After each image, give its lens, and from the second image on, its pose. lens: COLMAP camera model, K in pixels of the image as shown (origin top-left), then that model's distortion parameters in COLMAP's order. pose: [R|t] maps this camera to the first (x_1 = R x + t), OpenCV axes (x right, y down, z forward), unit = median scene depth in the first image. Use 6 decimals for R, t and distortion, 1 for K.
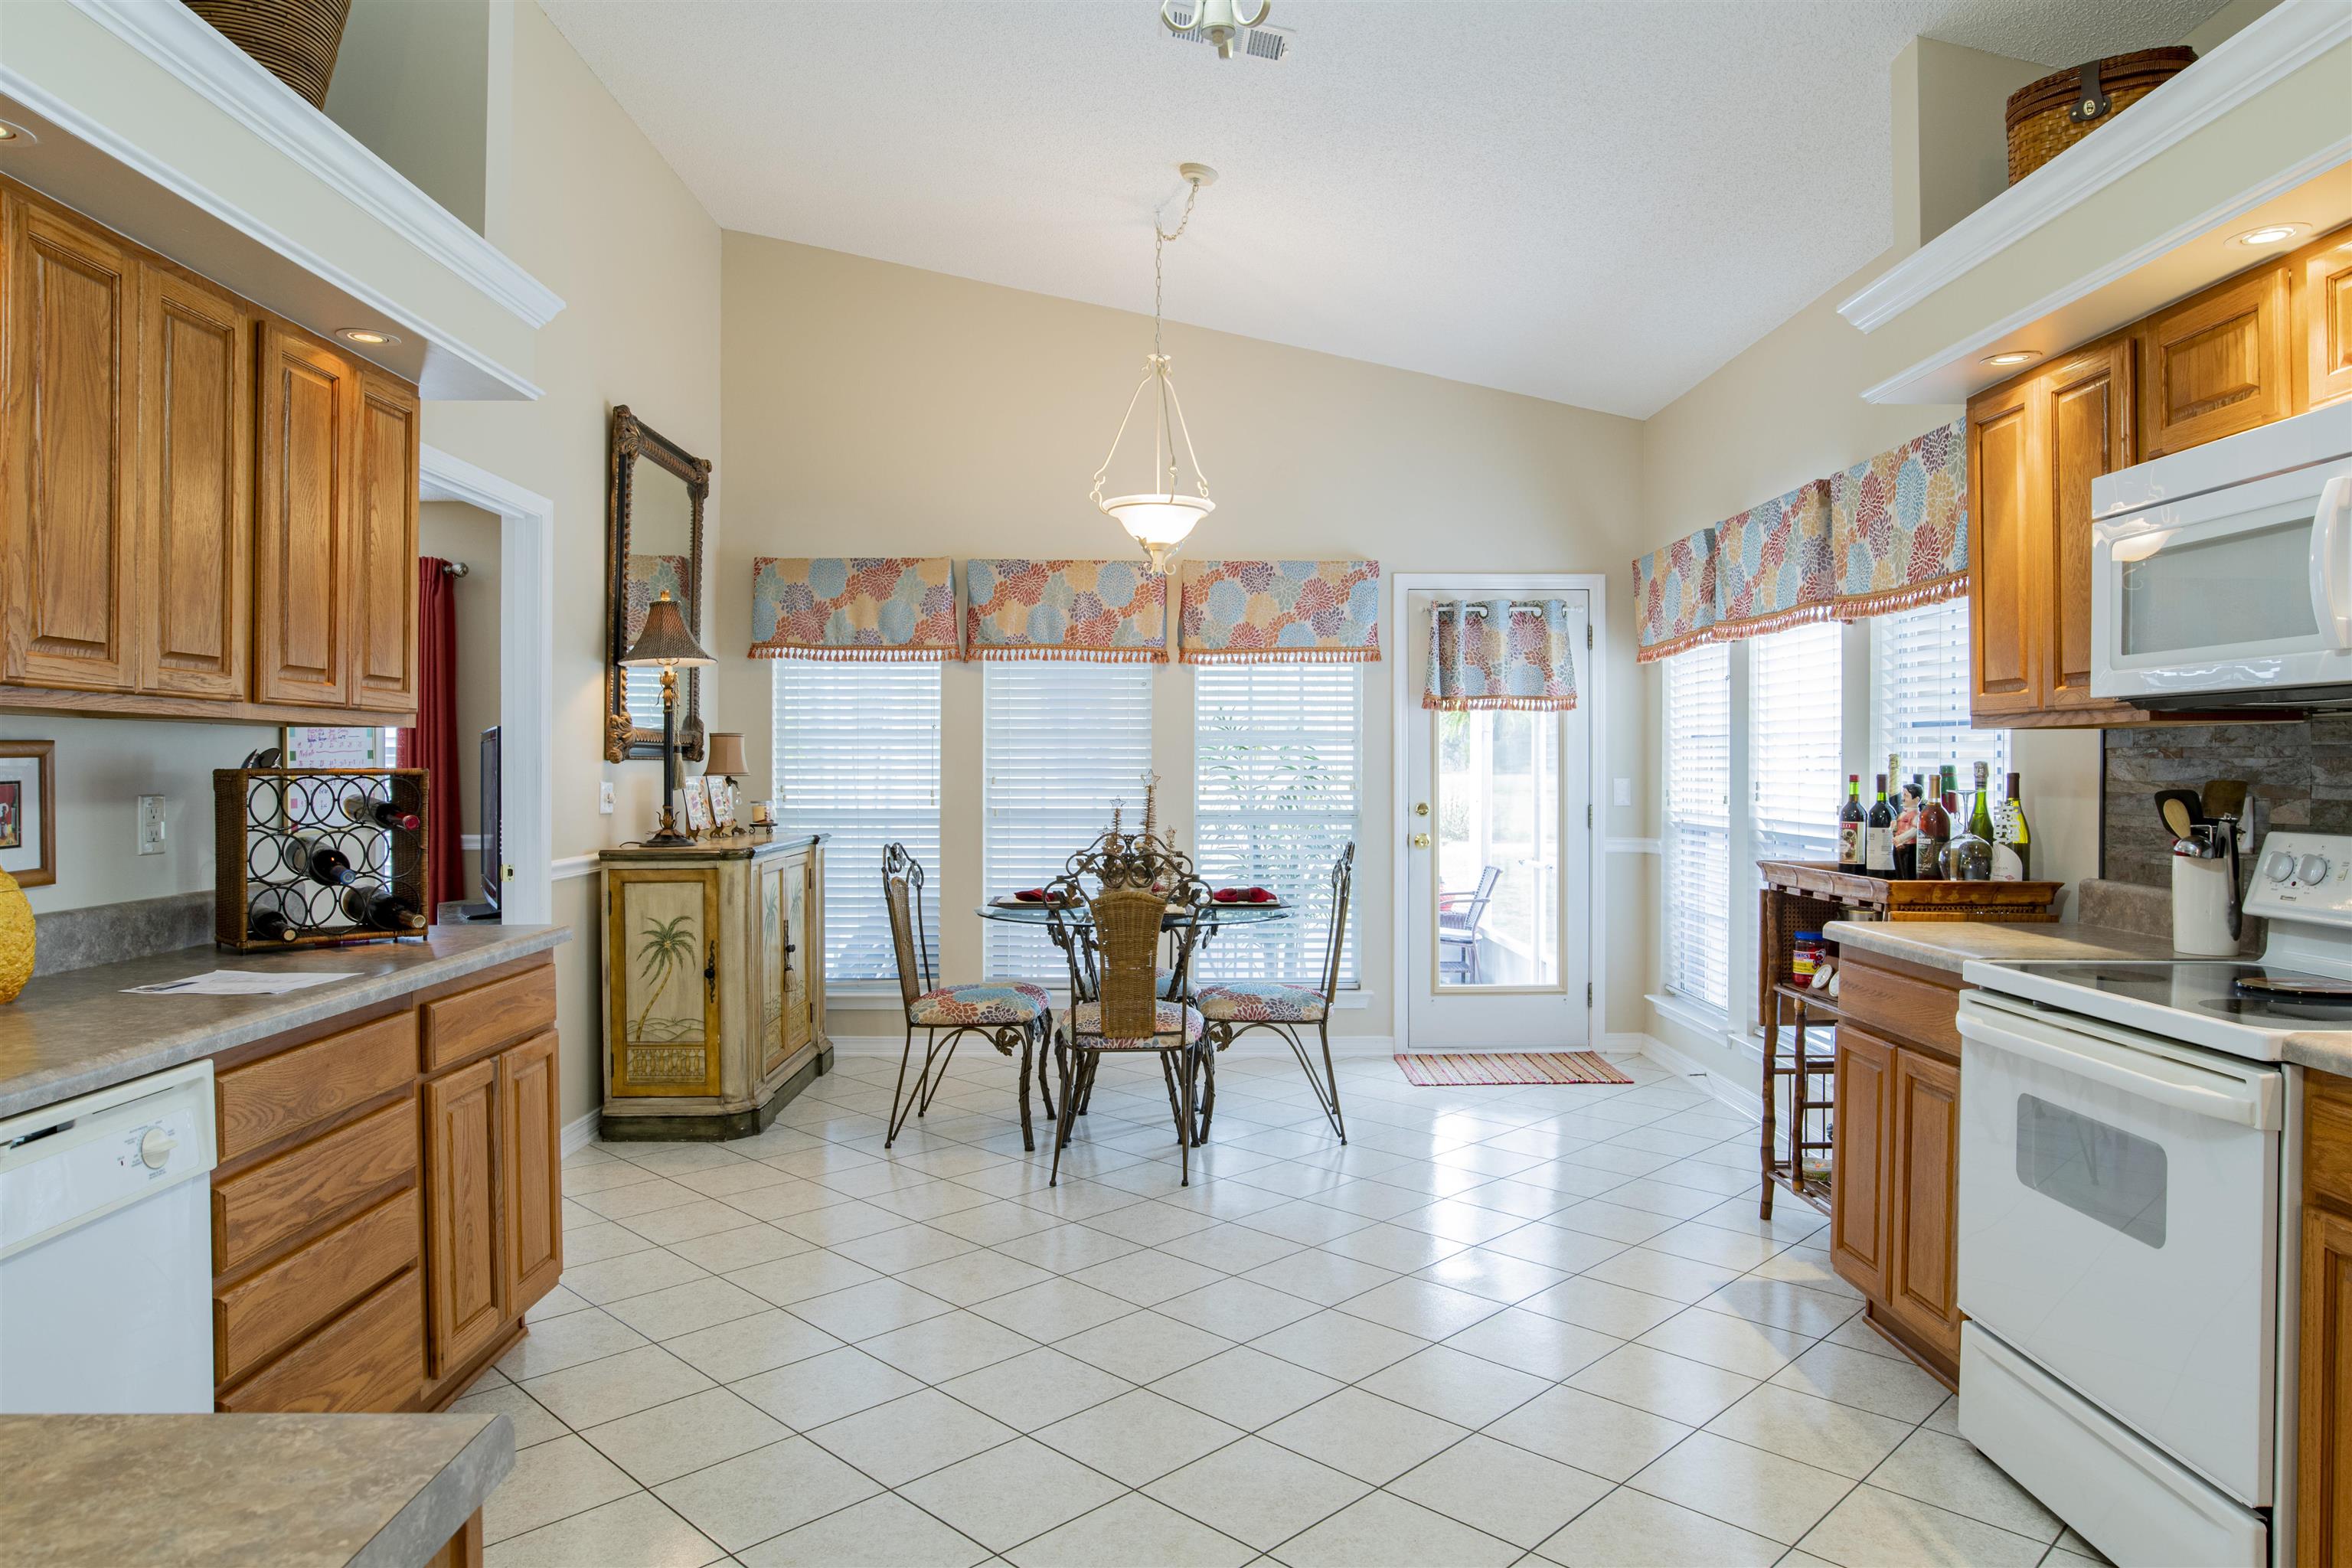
lens RADIAL K [[1495.6, 0, 1175.5], [0, 1495.6, 770.3], [0, 0, 1]] dist [-0.047757, 0.018372]
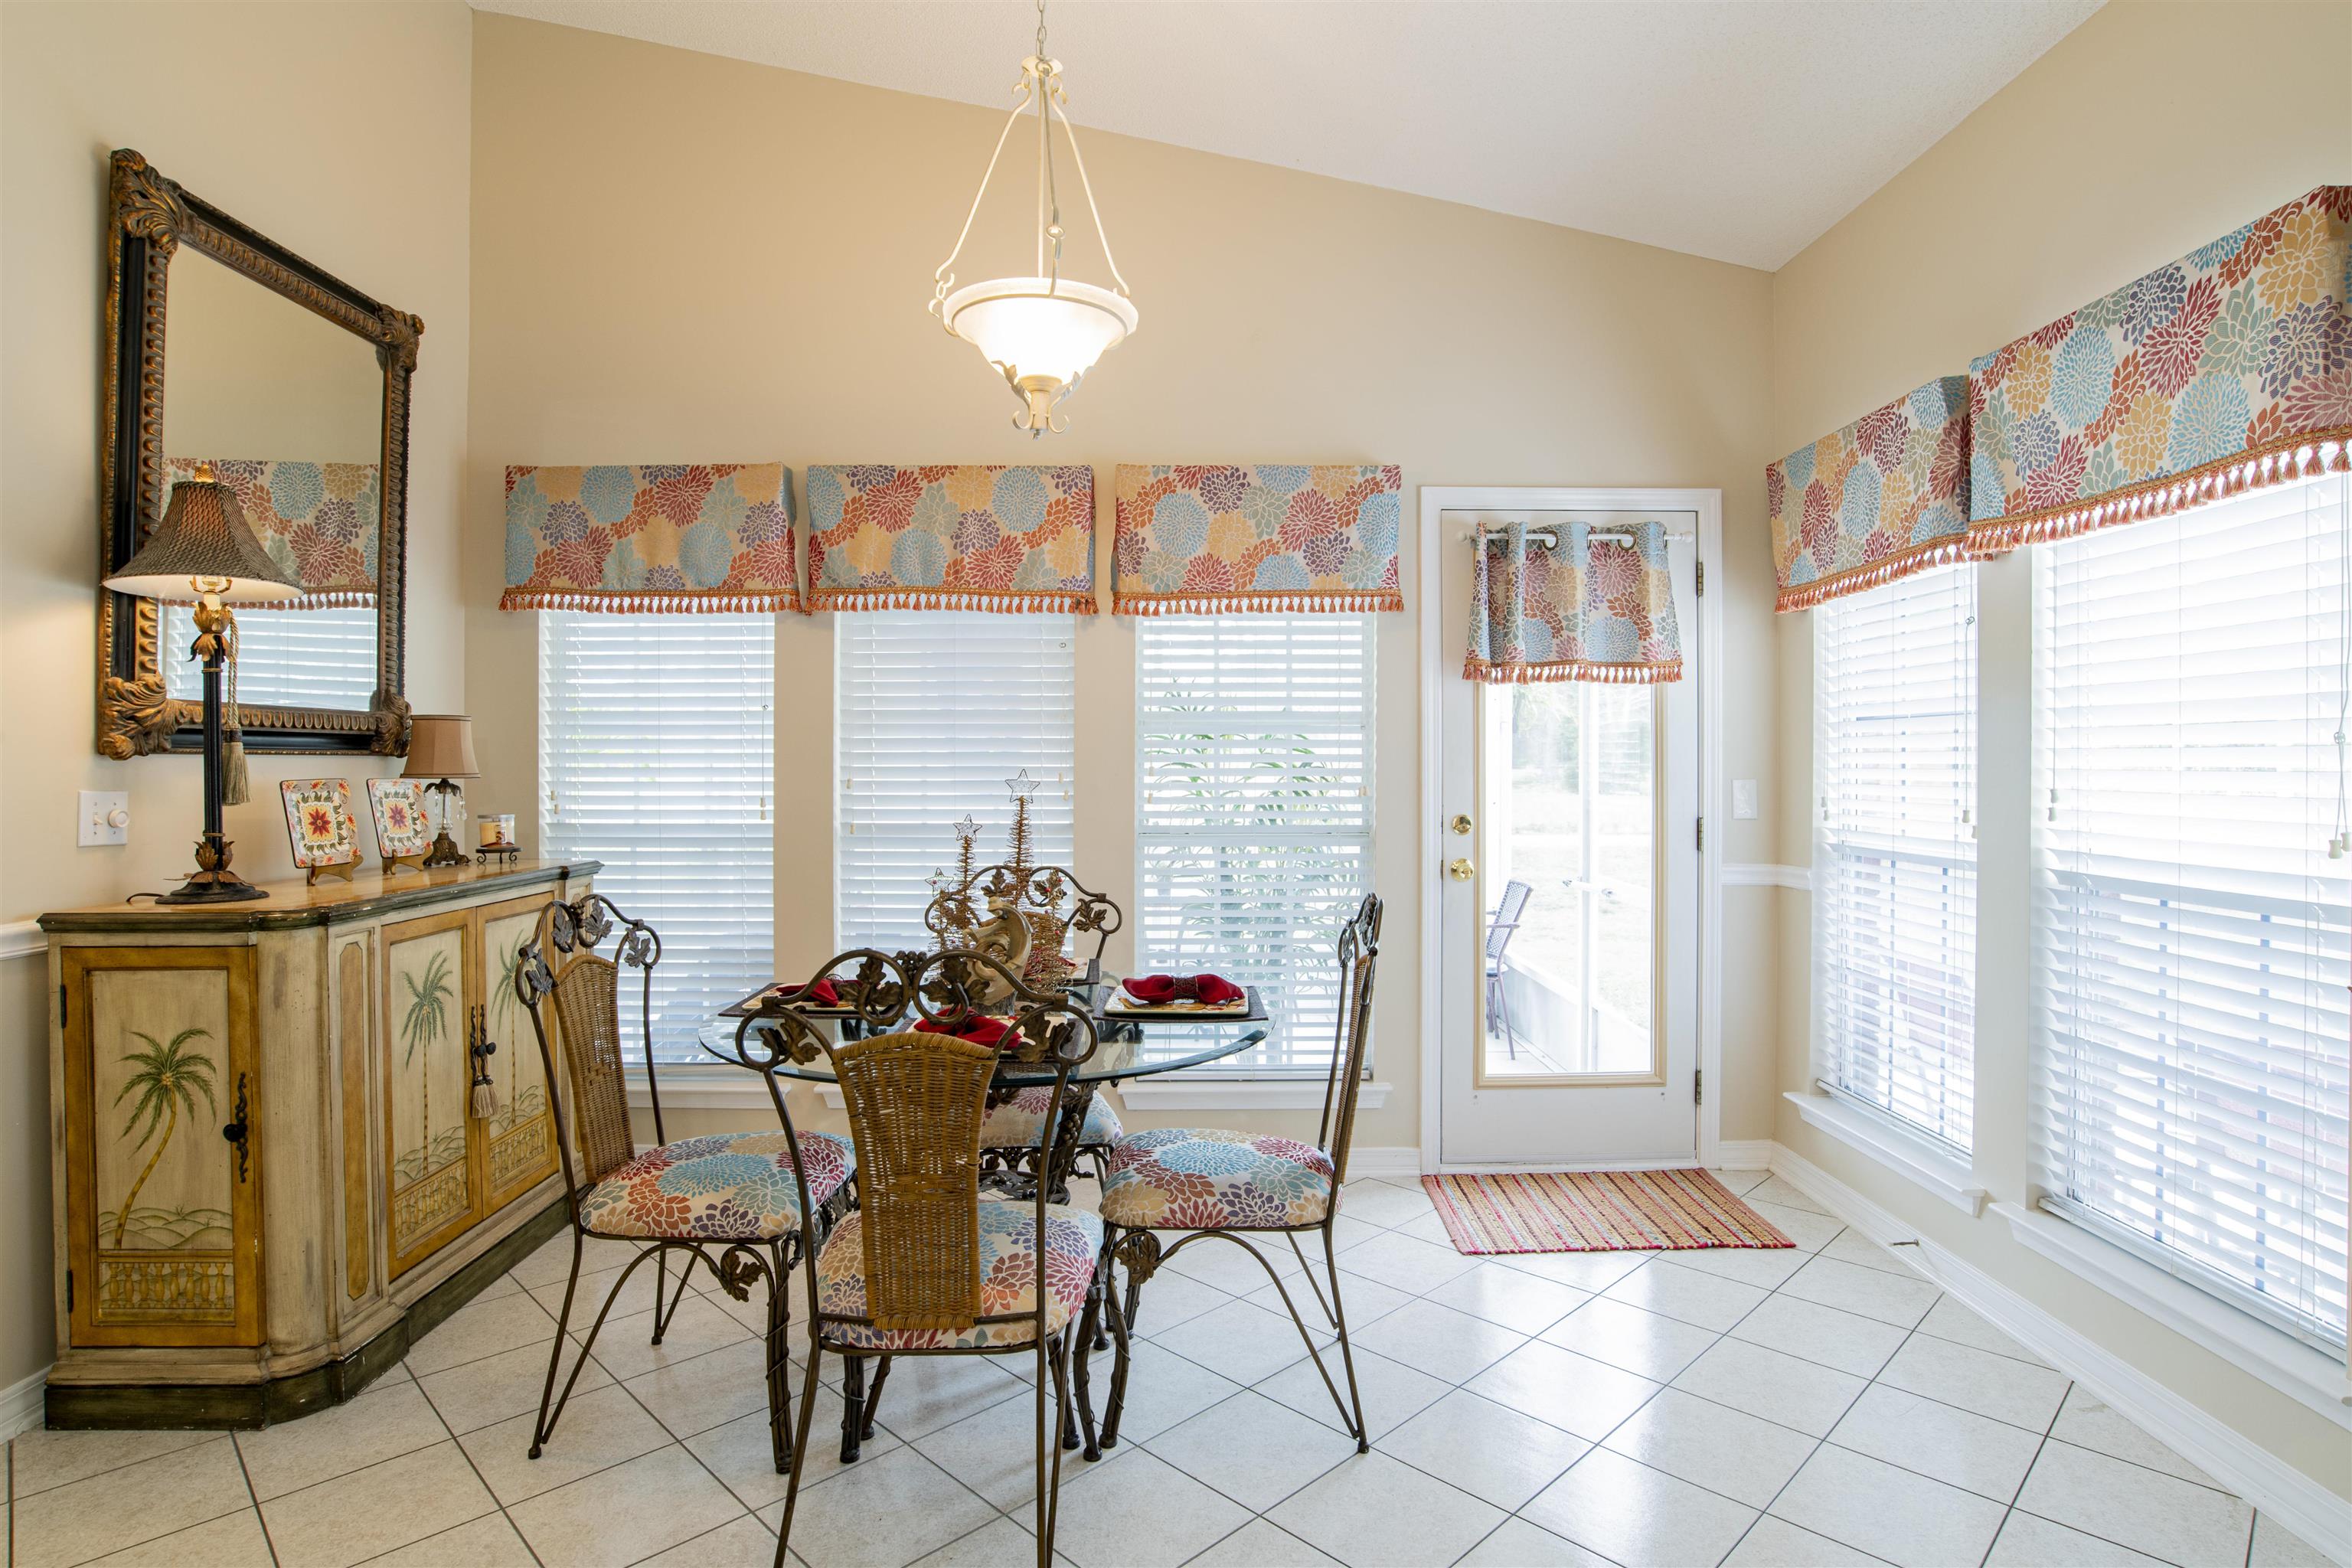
lens RADIAL K [[1250.6, 0, 1188.2], [0, 1250.6, 769.1], [0, 0, 1]] dist [-0.060472, 0.020510]
pose [[0.999999, -0.000970, 0.000722, 0.046299], [0.000968, 0.999997, 0.002272, -0.001601], [-0.000724, -0.002271, 0.999997, 0.523207]]
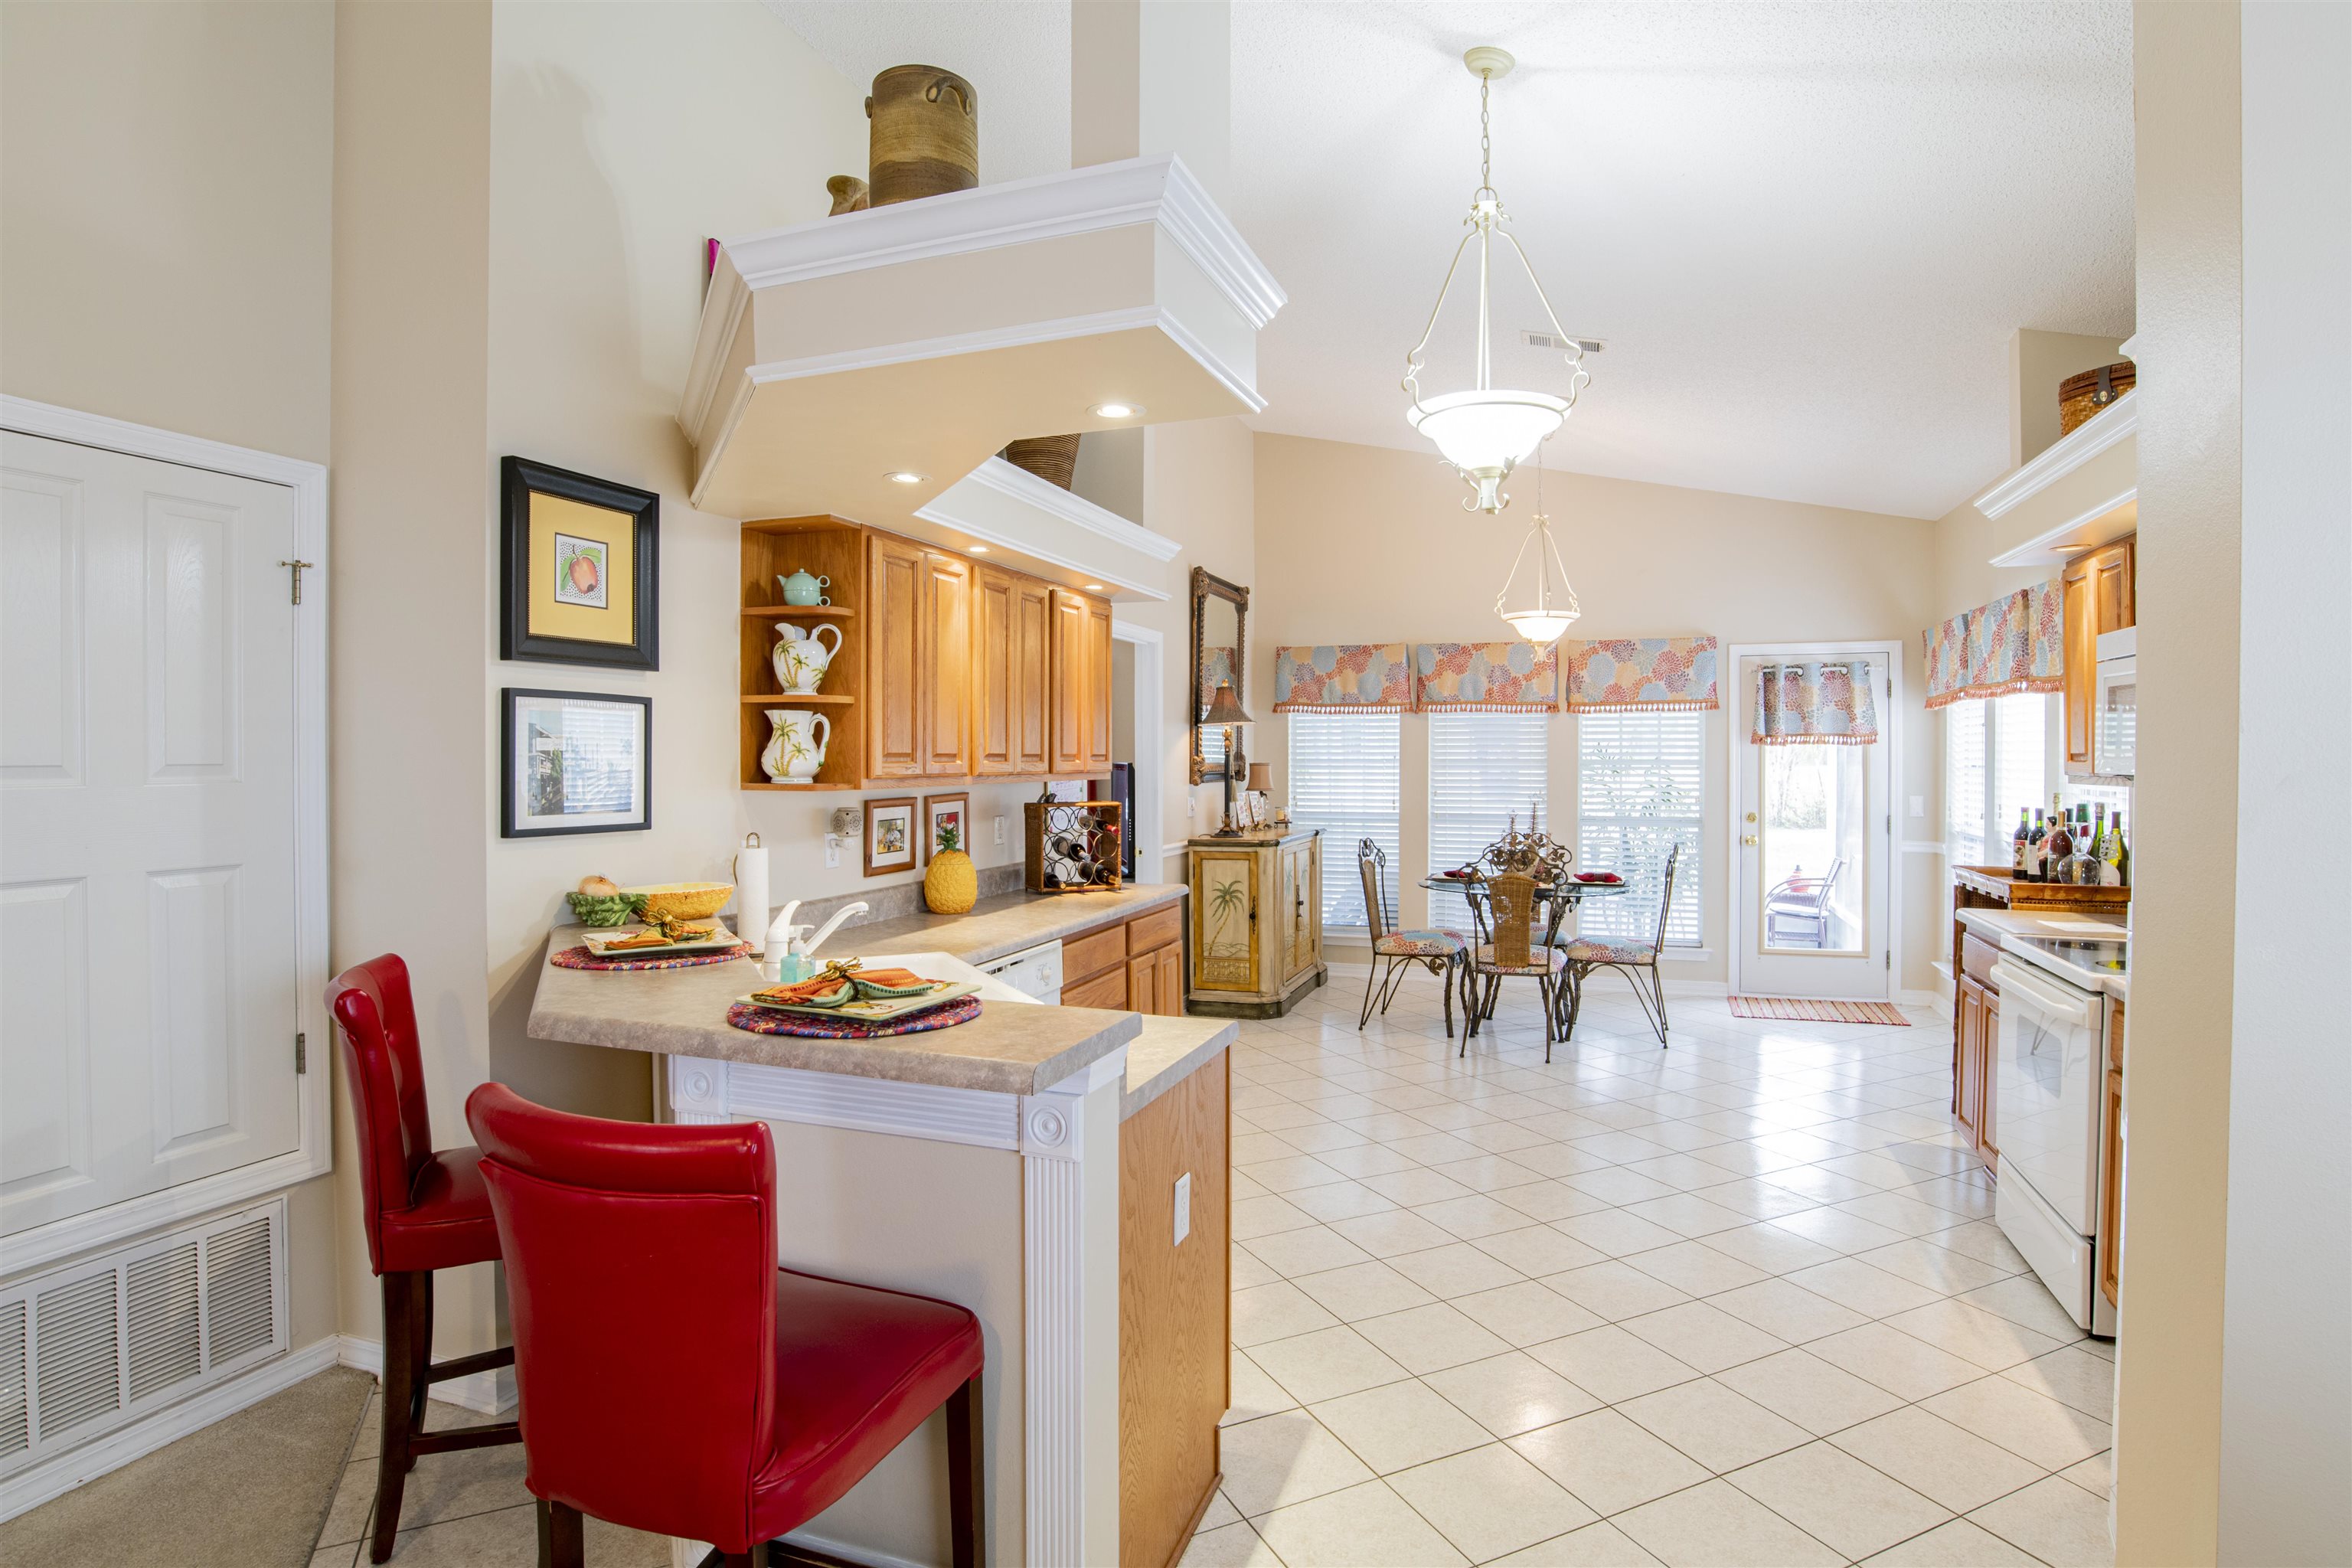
lens RADIAL K [[1250.6, 0, 1165.4], [0, 1250.6, 769.5], [0, 0, 1]] dist [-0.060472, 0.020510]
pose [[0.937443, 0.001759, -0.348134, 0.070220], [0.000813, 0.999973, 0.007242, -0.032609], [0.348137, -0.007072, 0.937417, -0.301269]]
